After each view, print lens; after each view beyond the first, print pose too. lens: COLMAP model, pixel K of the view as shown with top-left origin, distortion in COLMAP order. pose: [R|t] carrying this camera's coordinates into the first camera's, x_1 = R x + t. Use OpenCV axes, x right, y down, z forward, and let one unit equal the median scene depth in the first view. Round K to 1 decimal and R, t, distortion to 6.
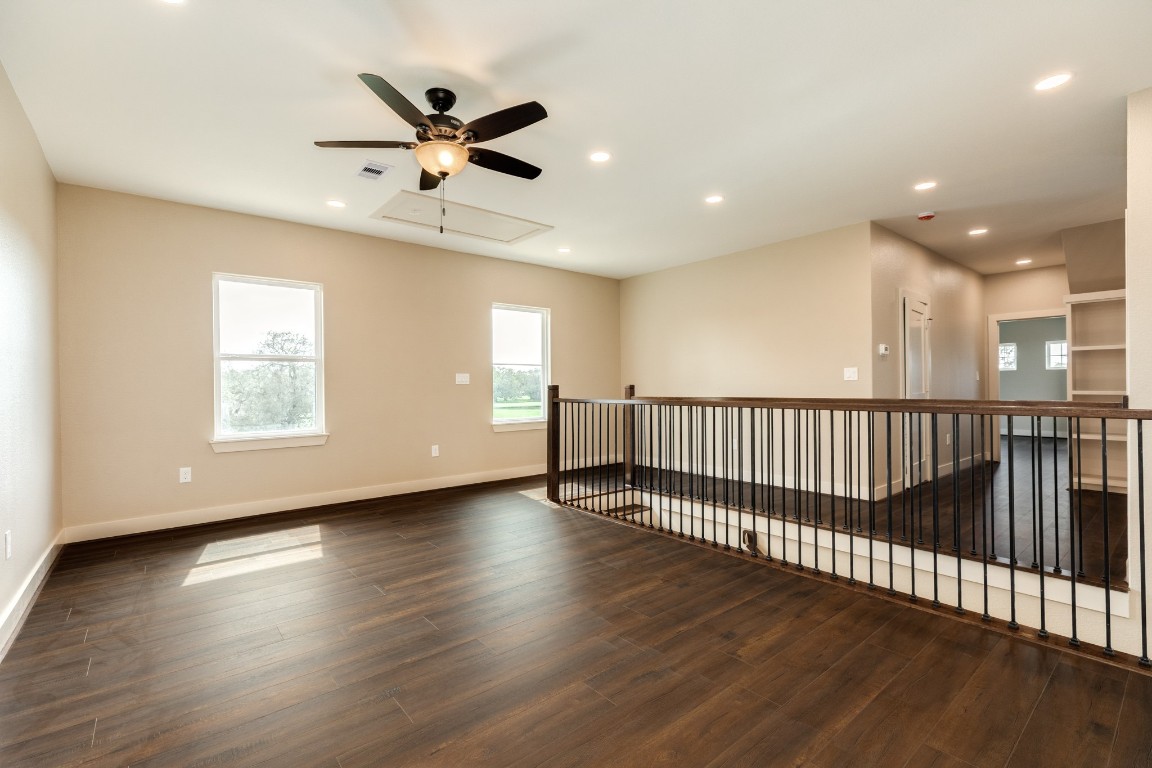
lens RADIAL K [[520.5, 0, 578.4], [0, 520.5, 385.0], [0, 0, 1]] dist [0.010714, -0.000224]
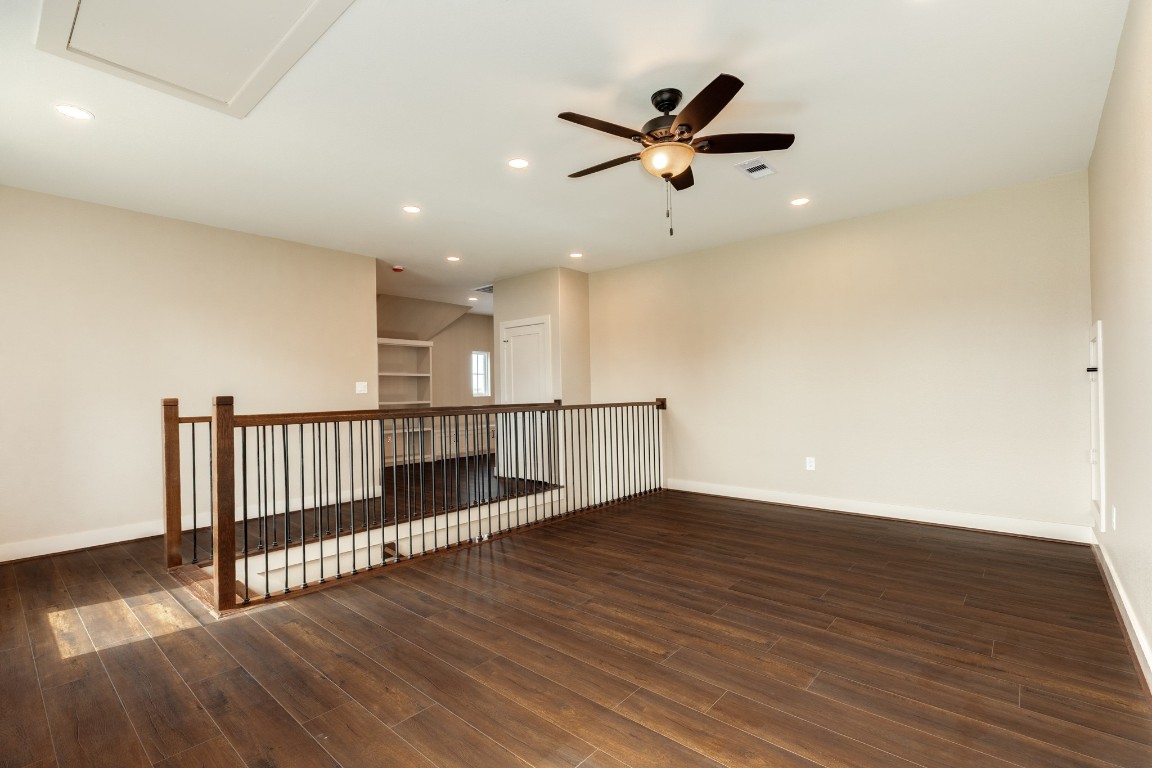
lens RADIAL K [[520.5, 0, 577.2], [0, 520.5, 389.0], [0, 0, 1]] dist [0.010714, -0.000224]
pose [[-0.173948, 0.019242, 0.984567, -0.733547], [0.014249, 0.999754, -0.017022, 0.007654], [-0.984652, 0.011068, -0.174179, 0.829341]]
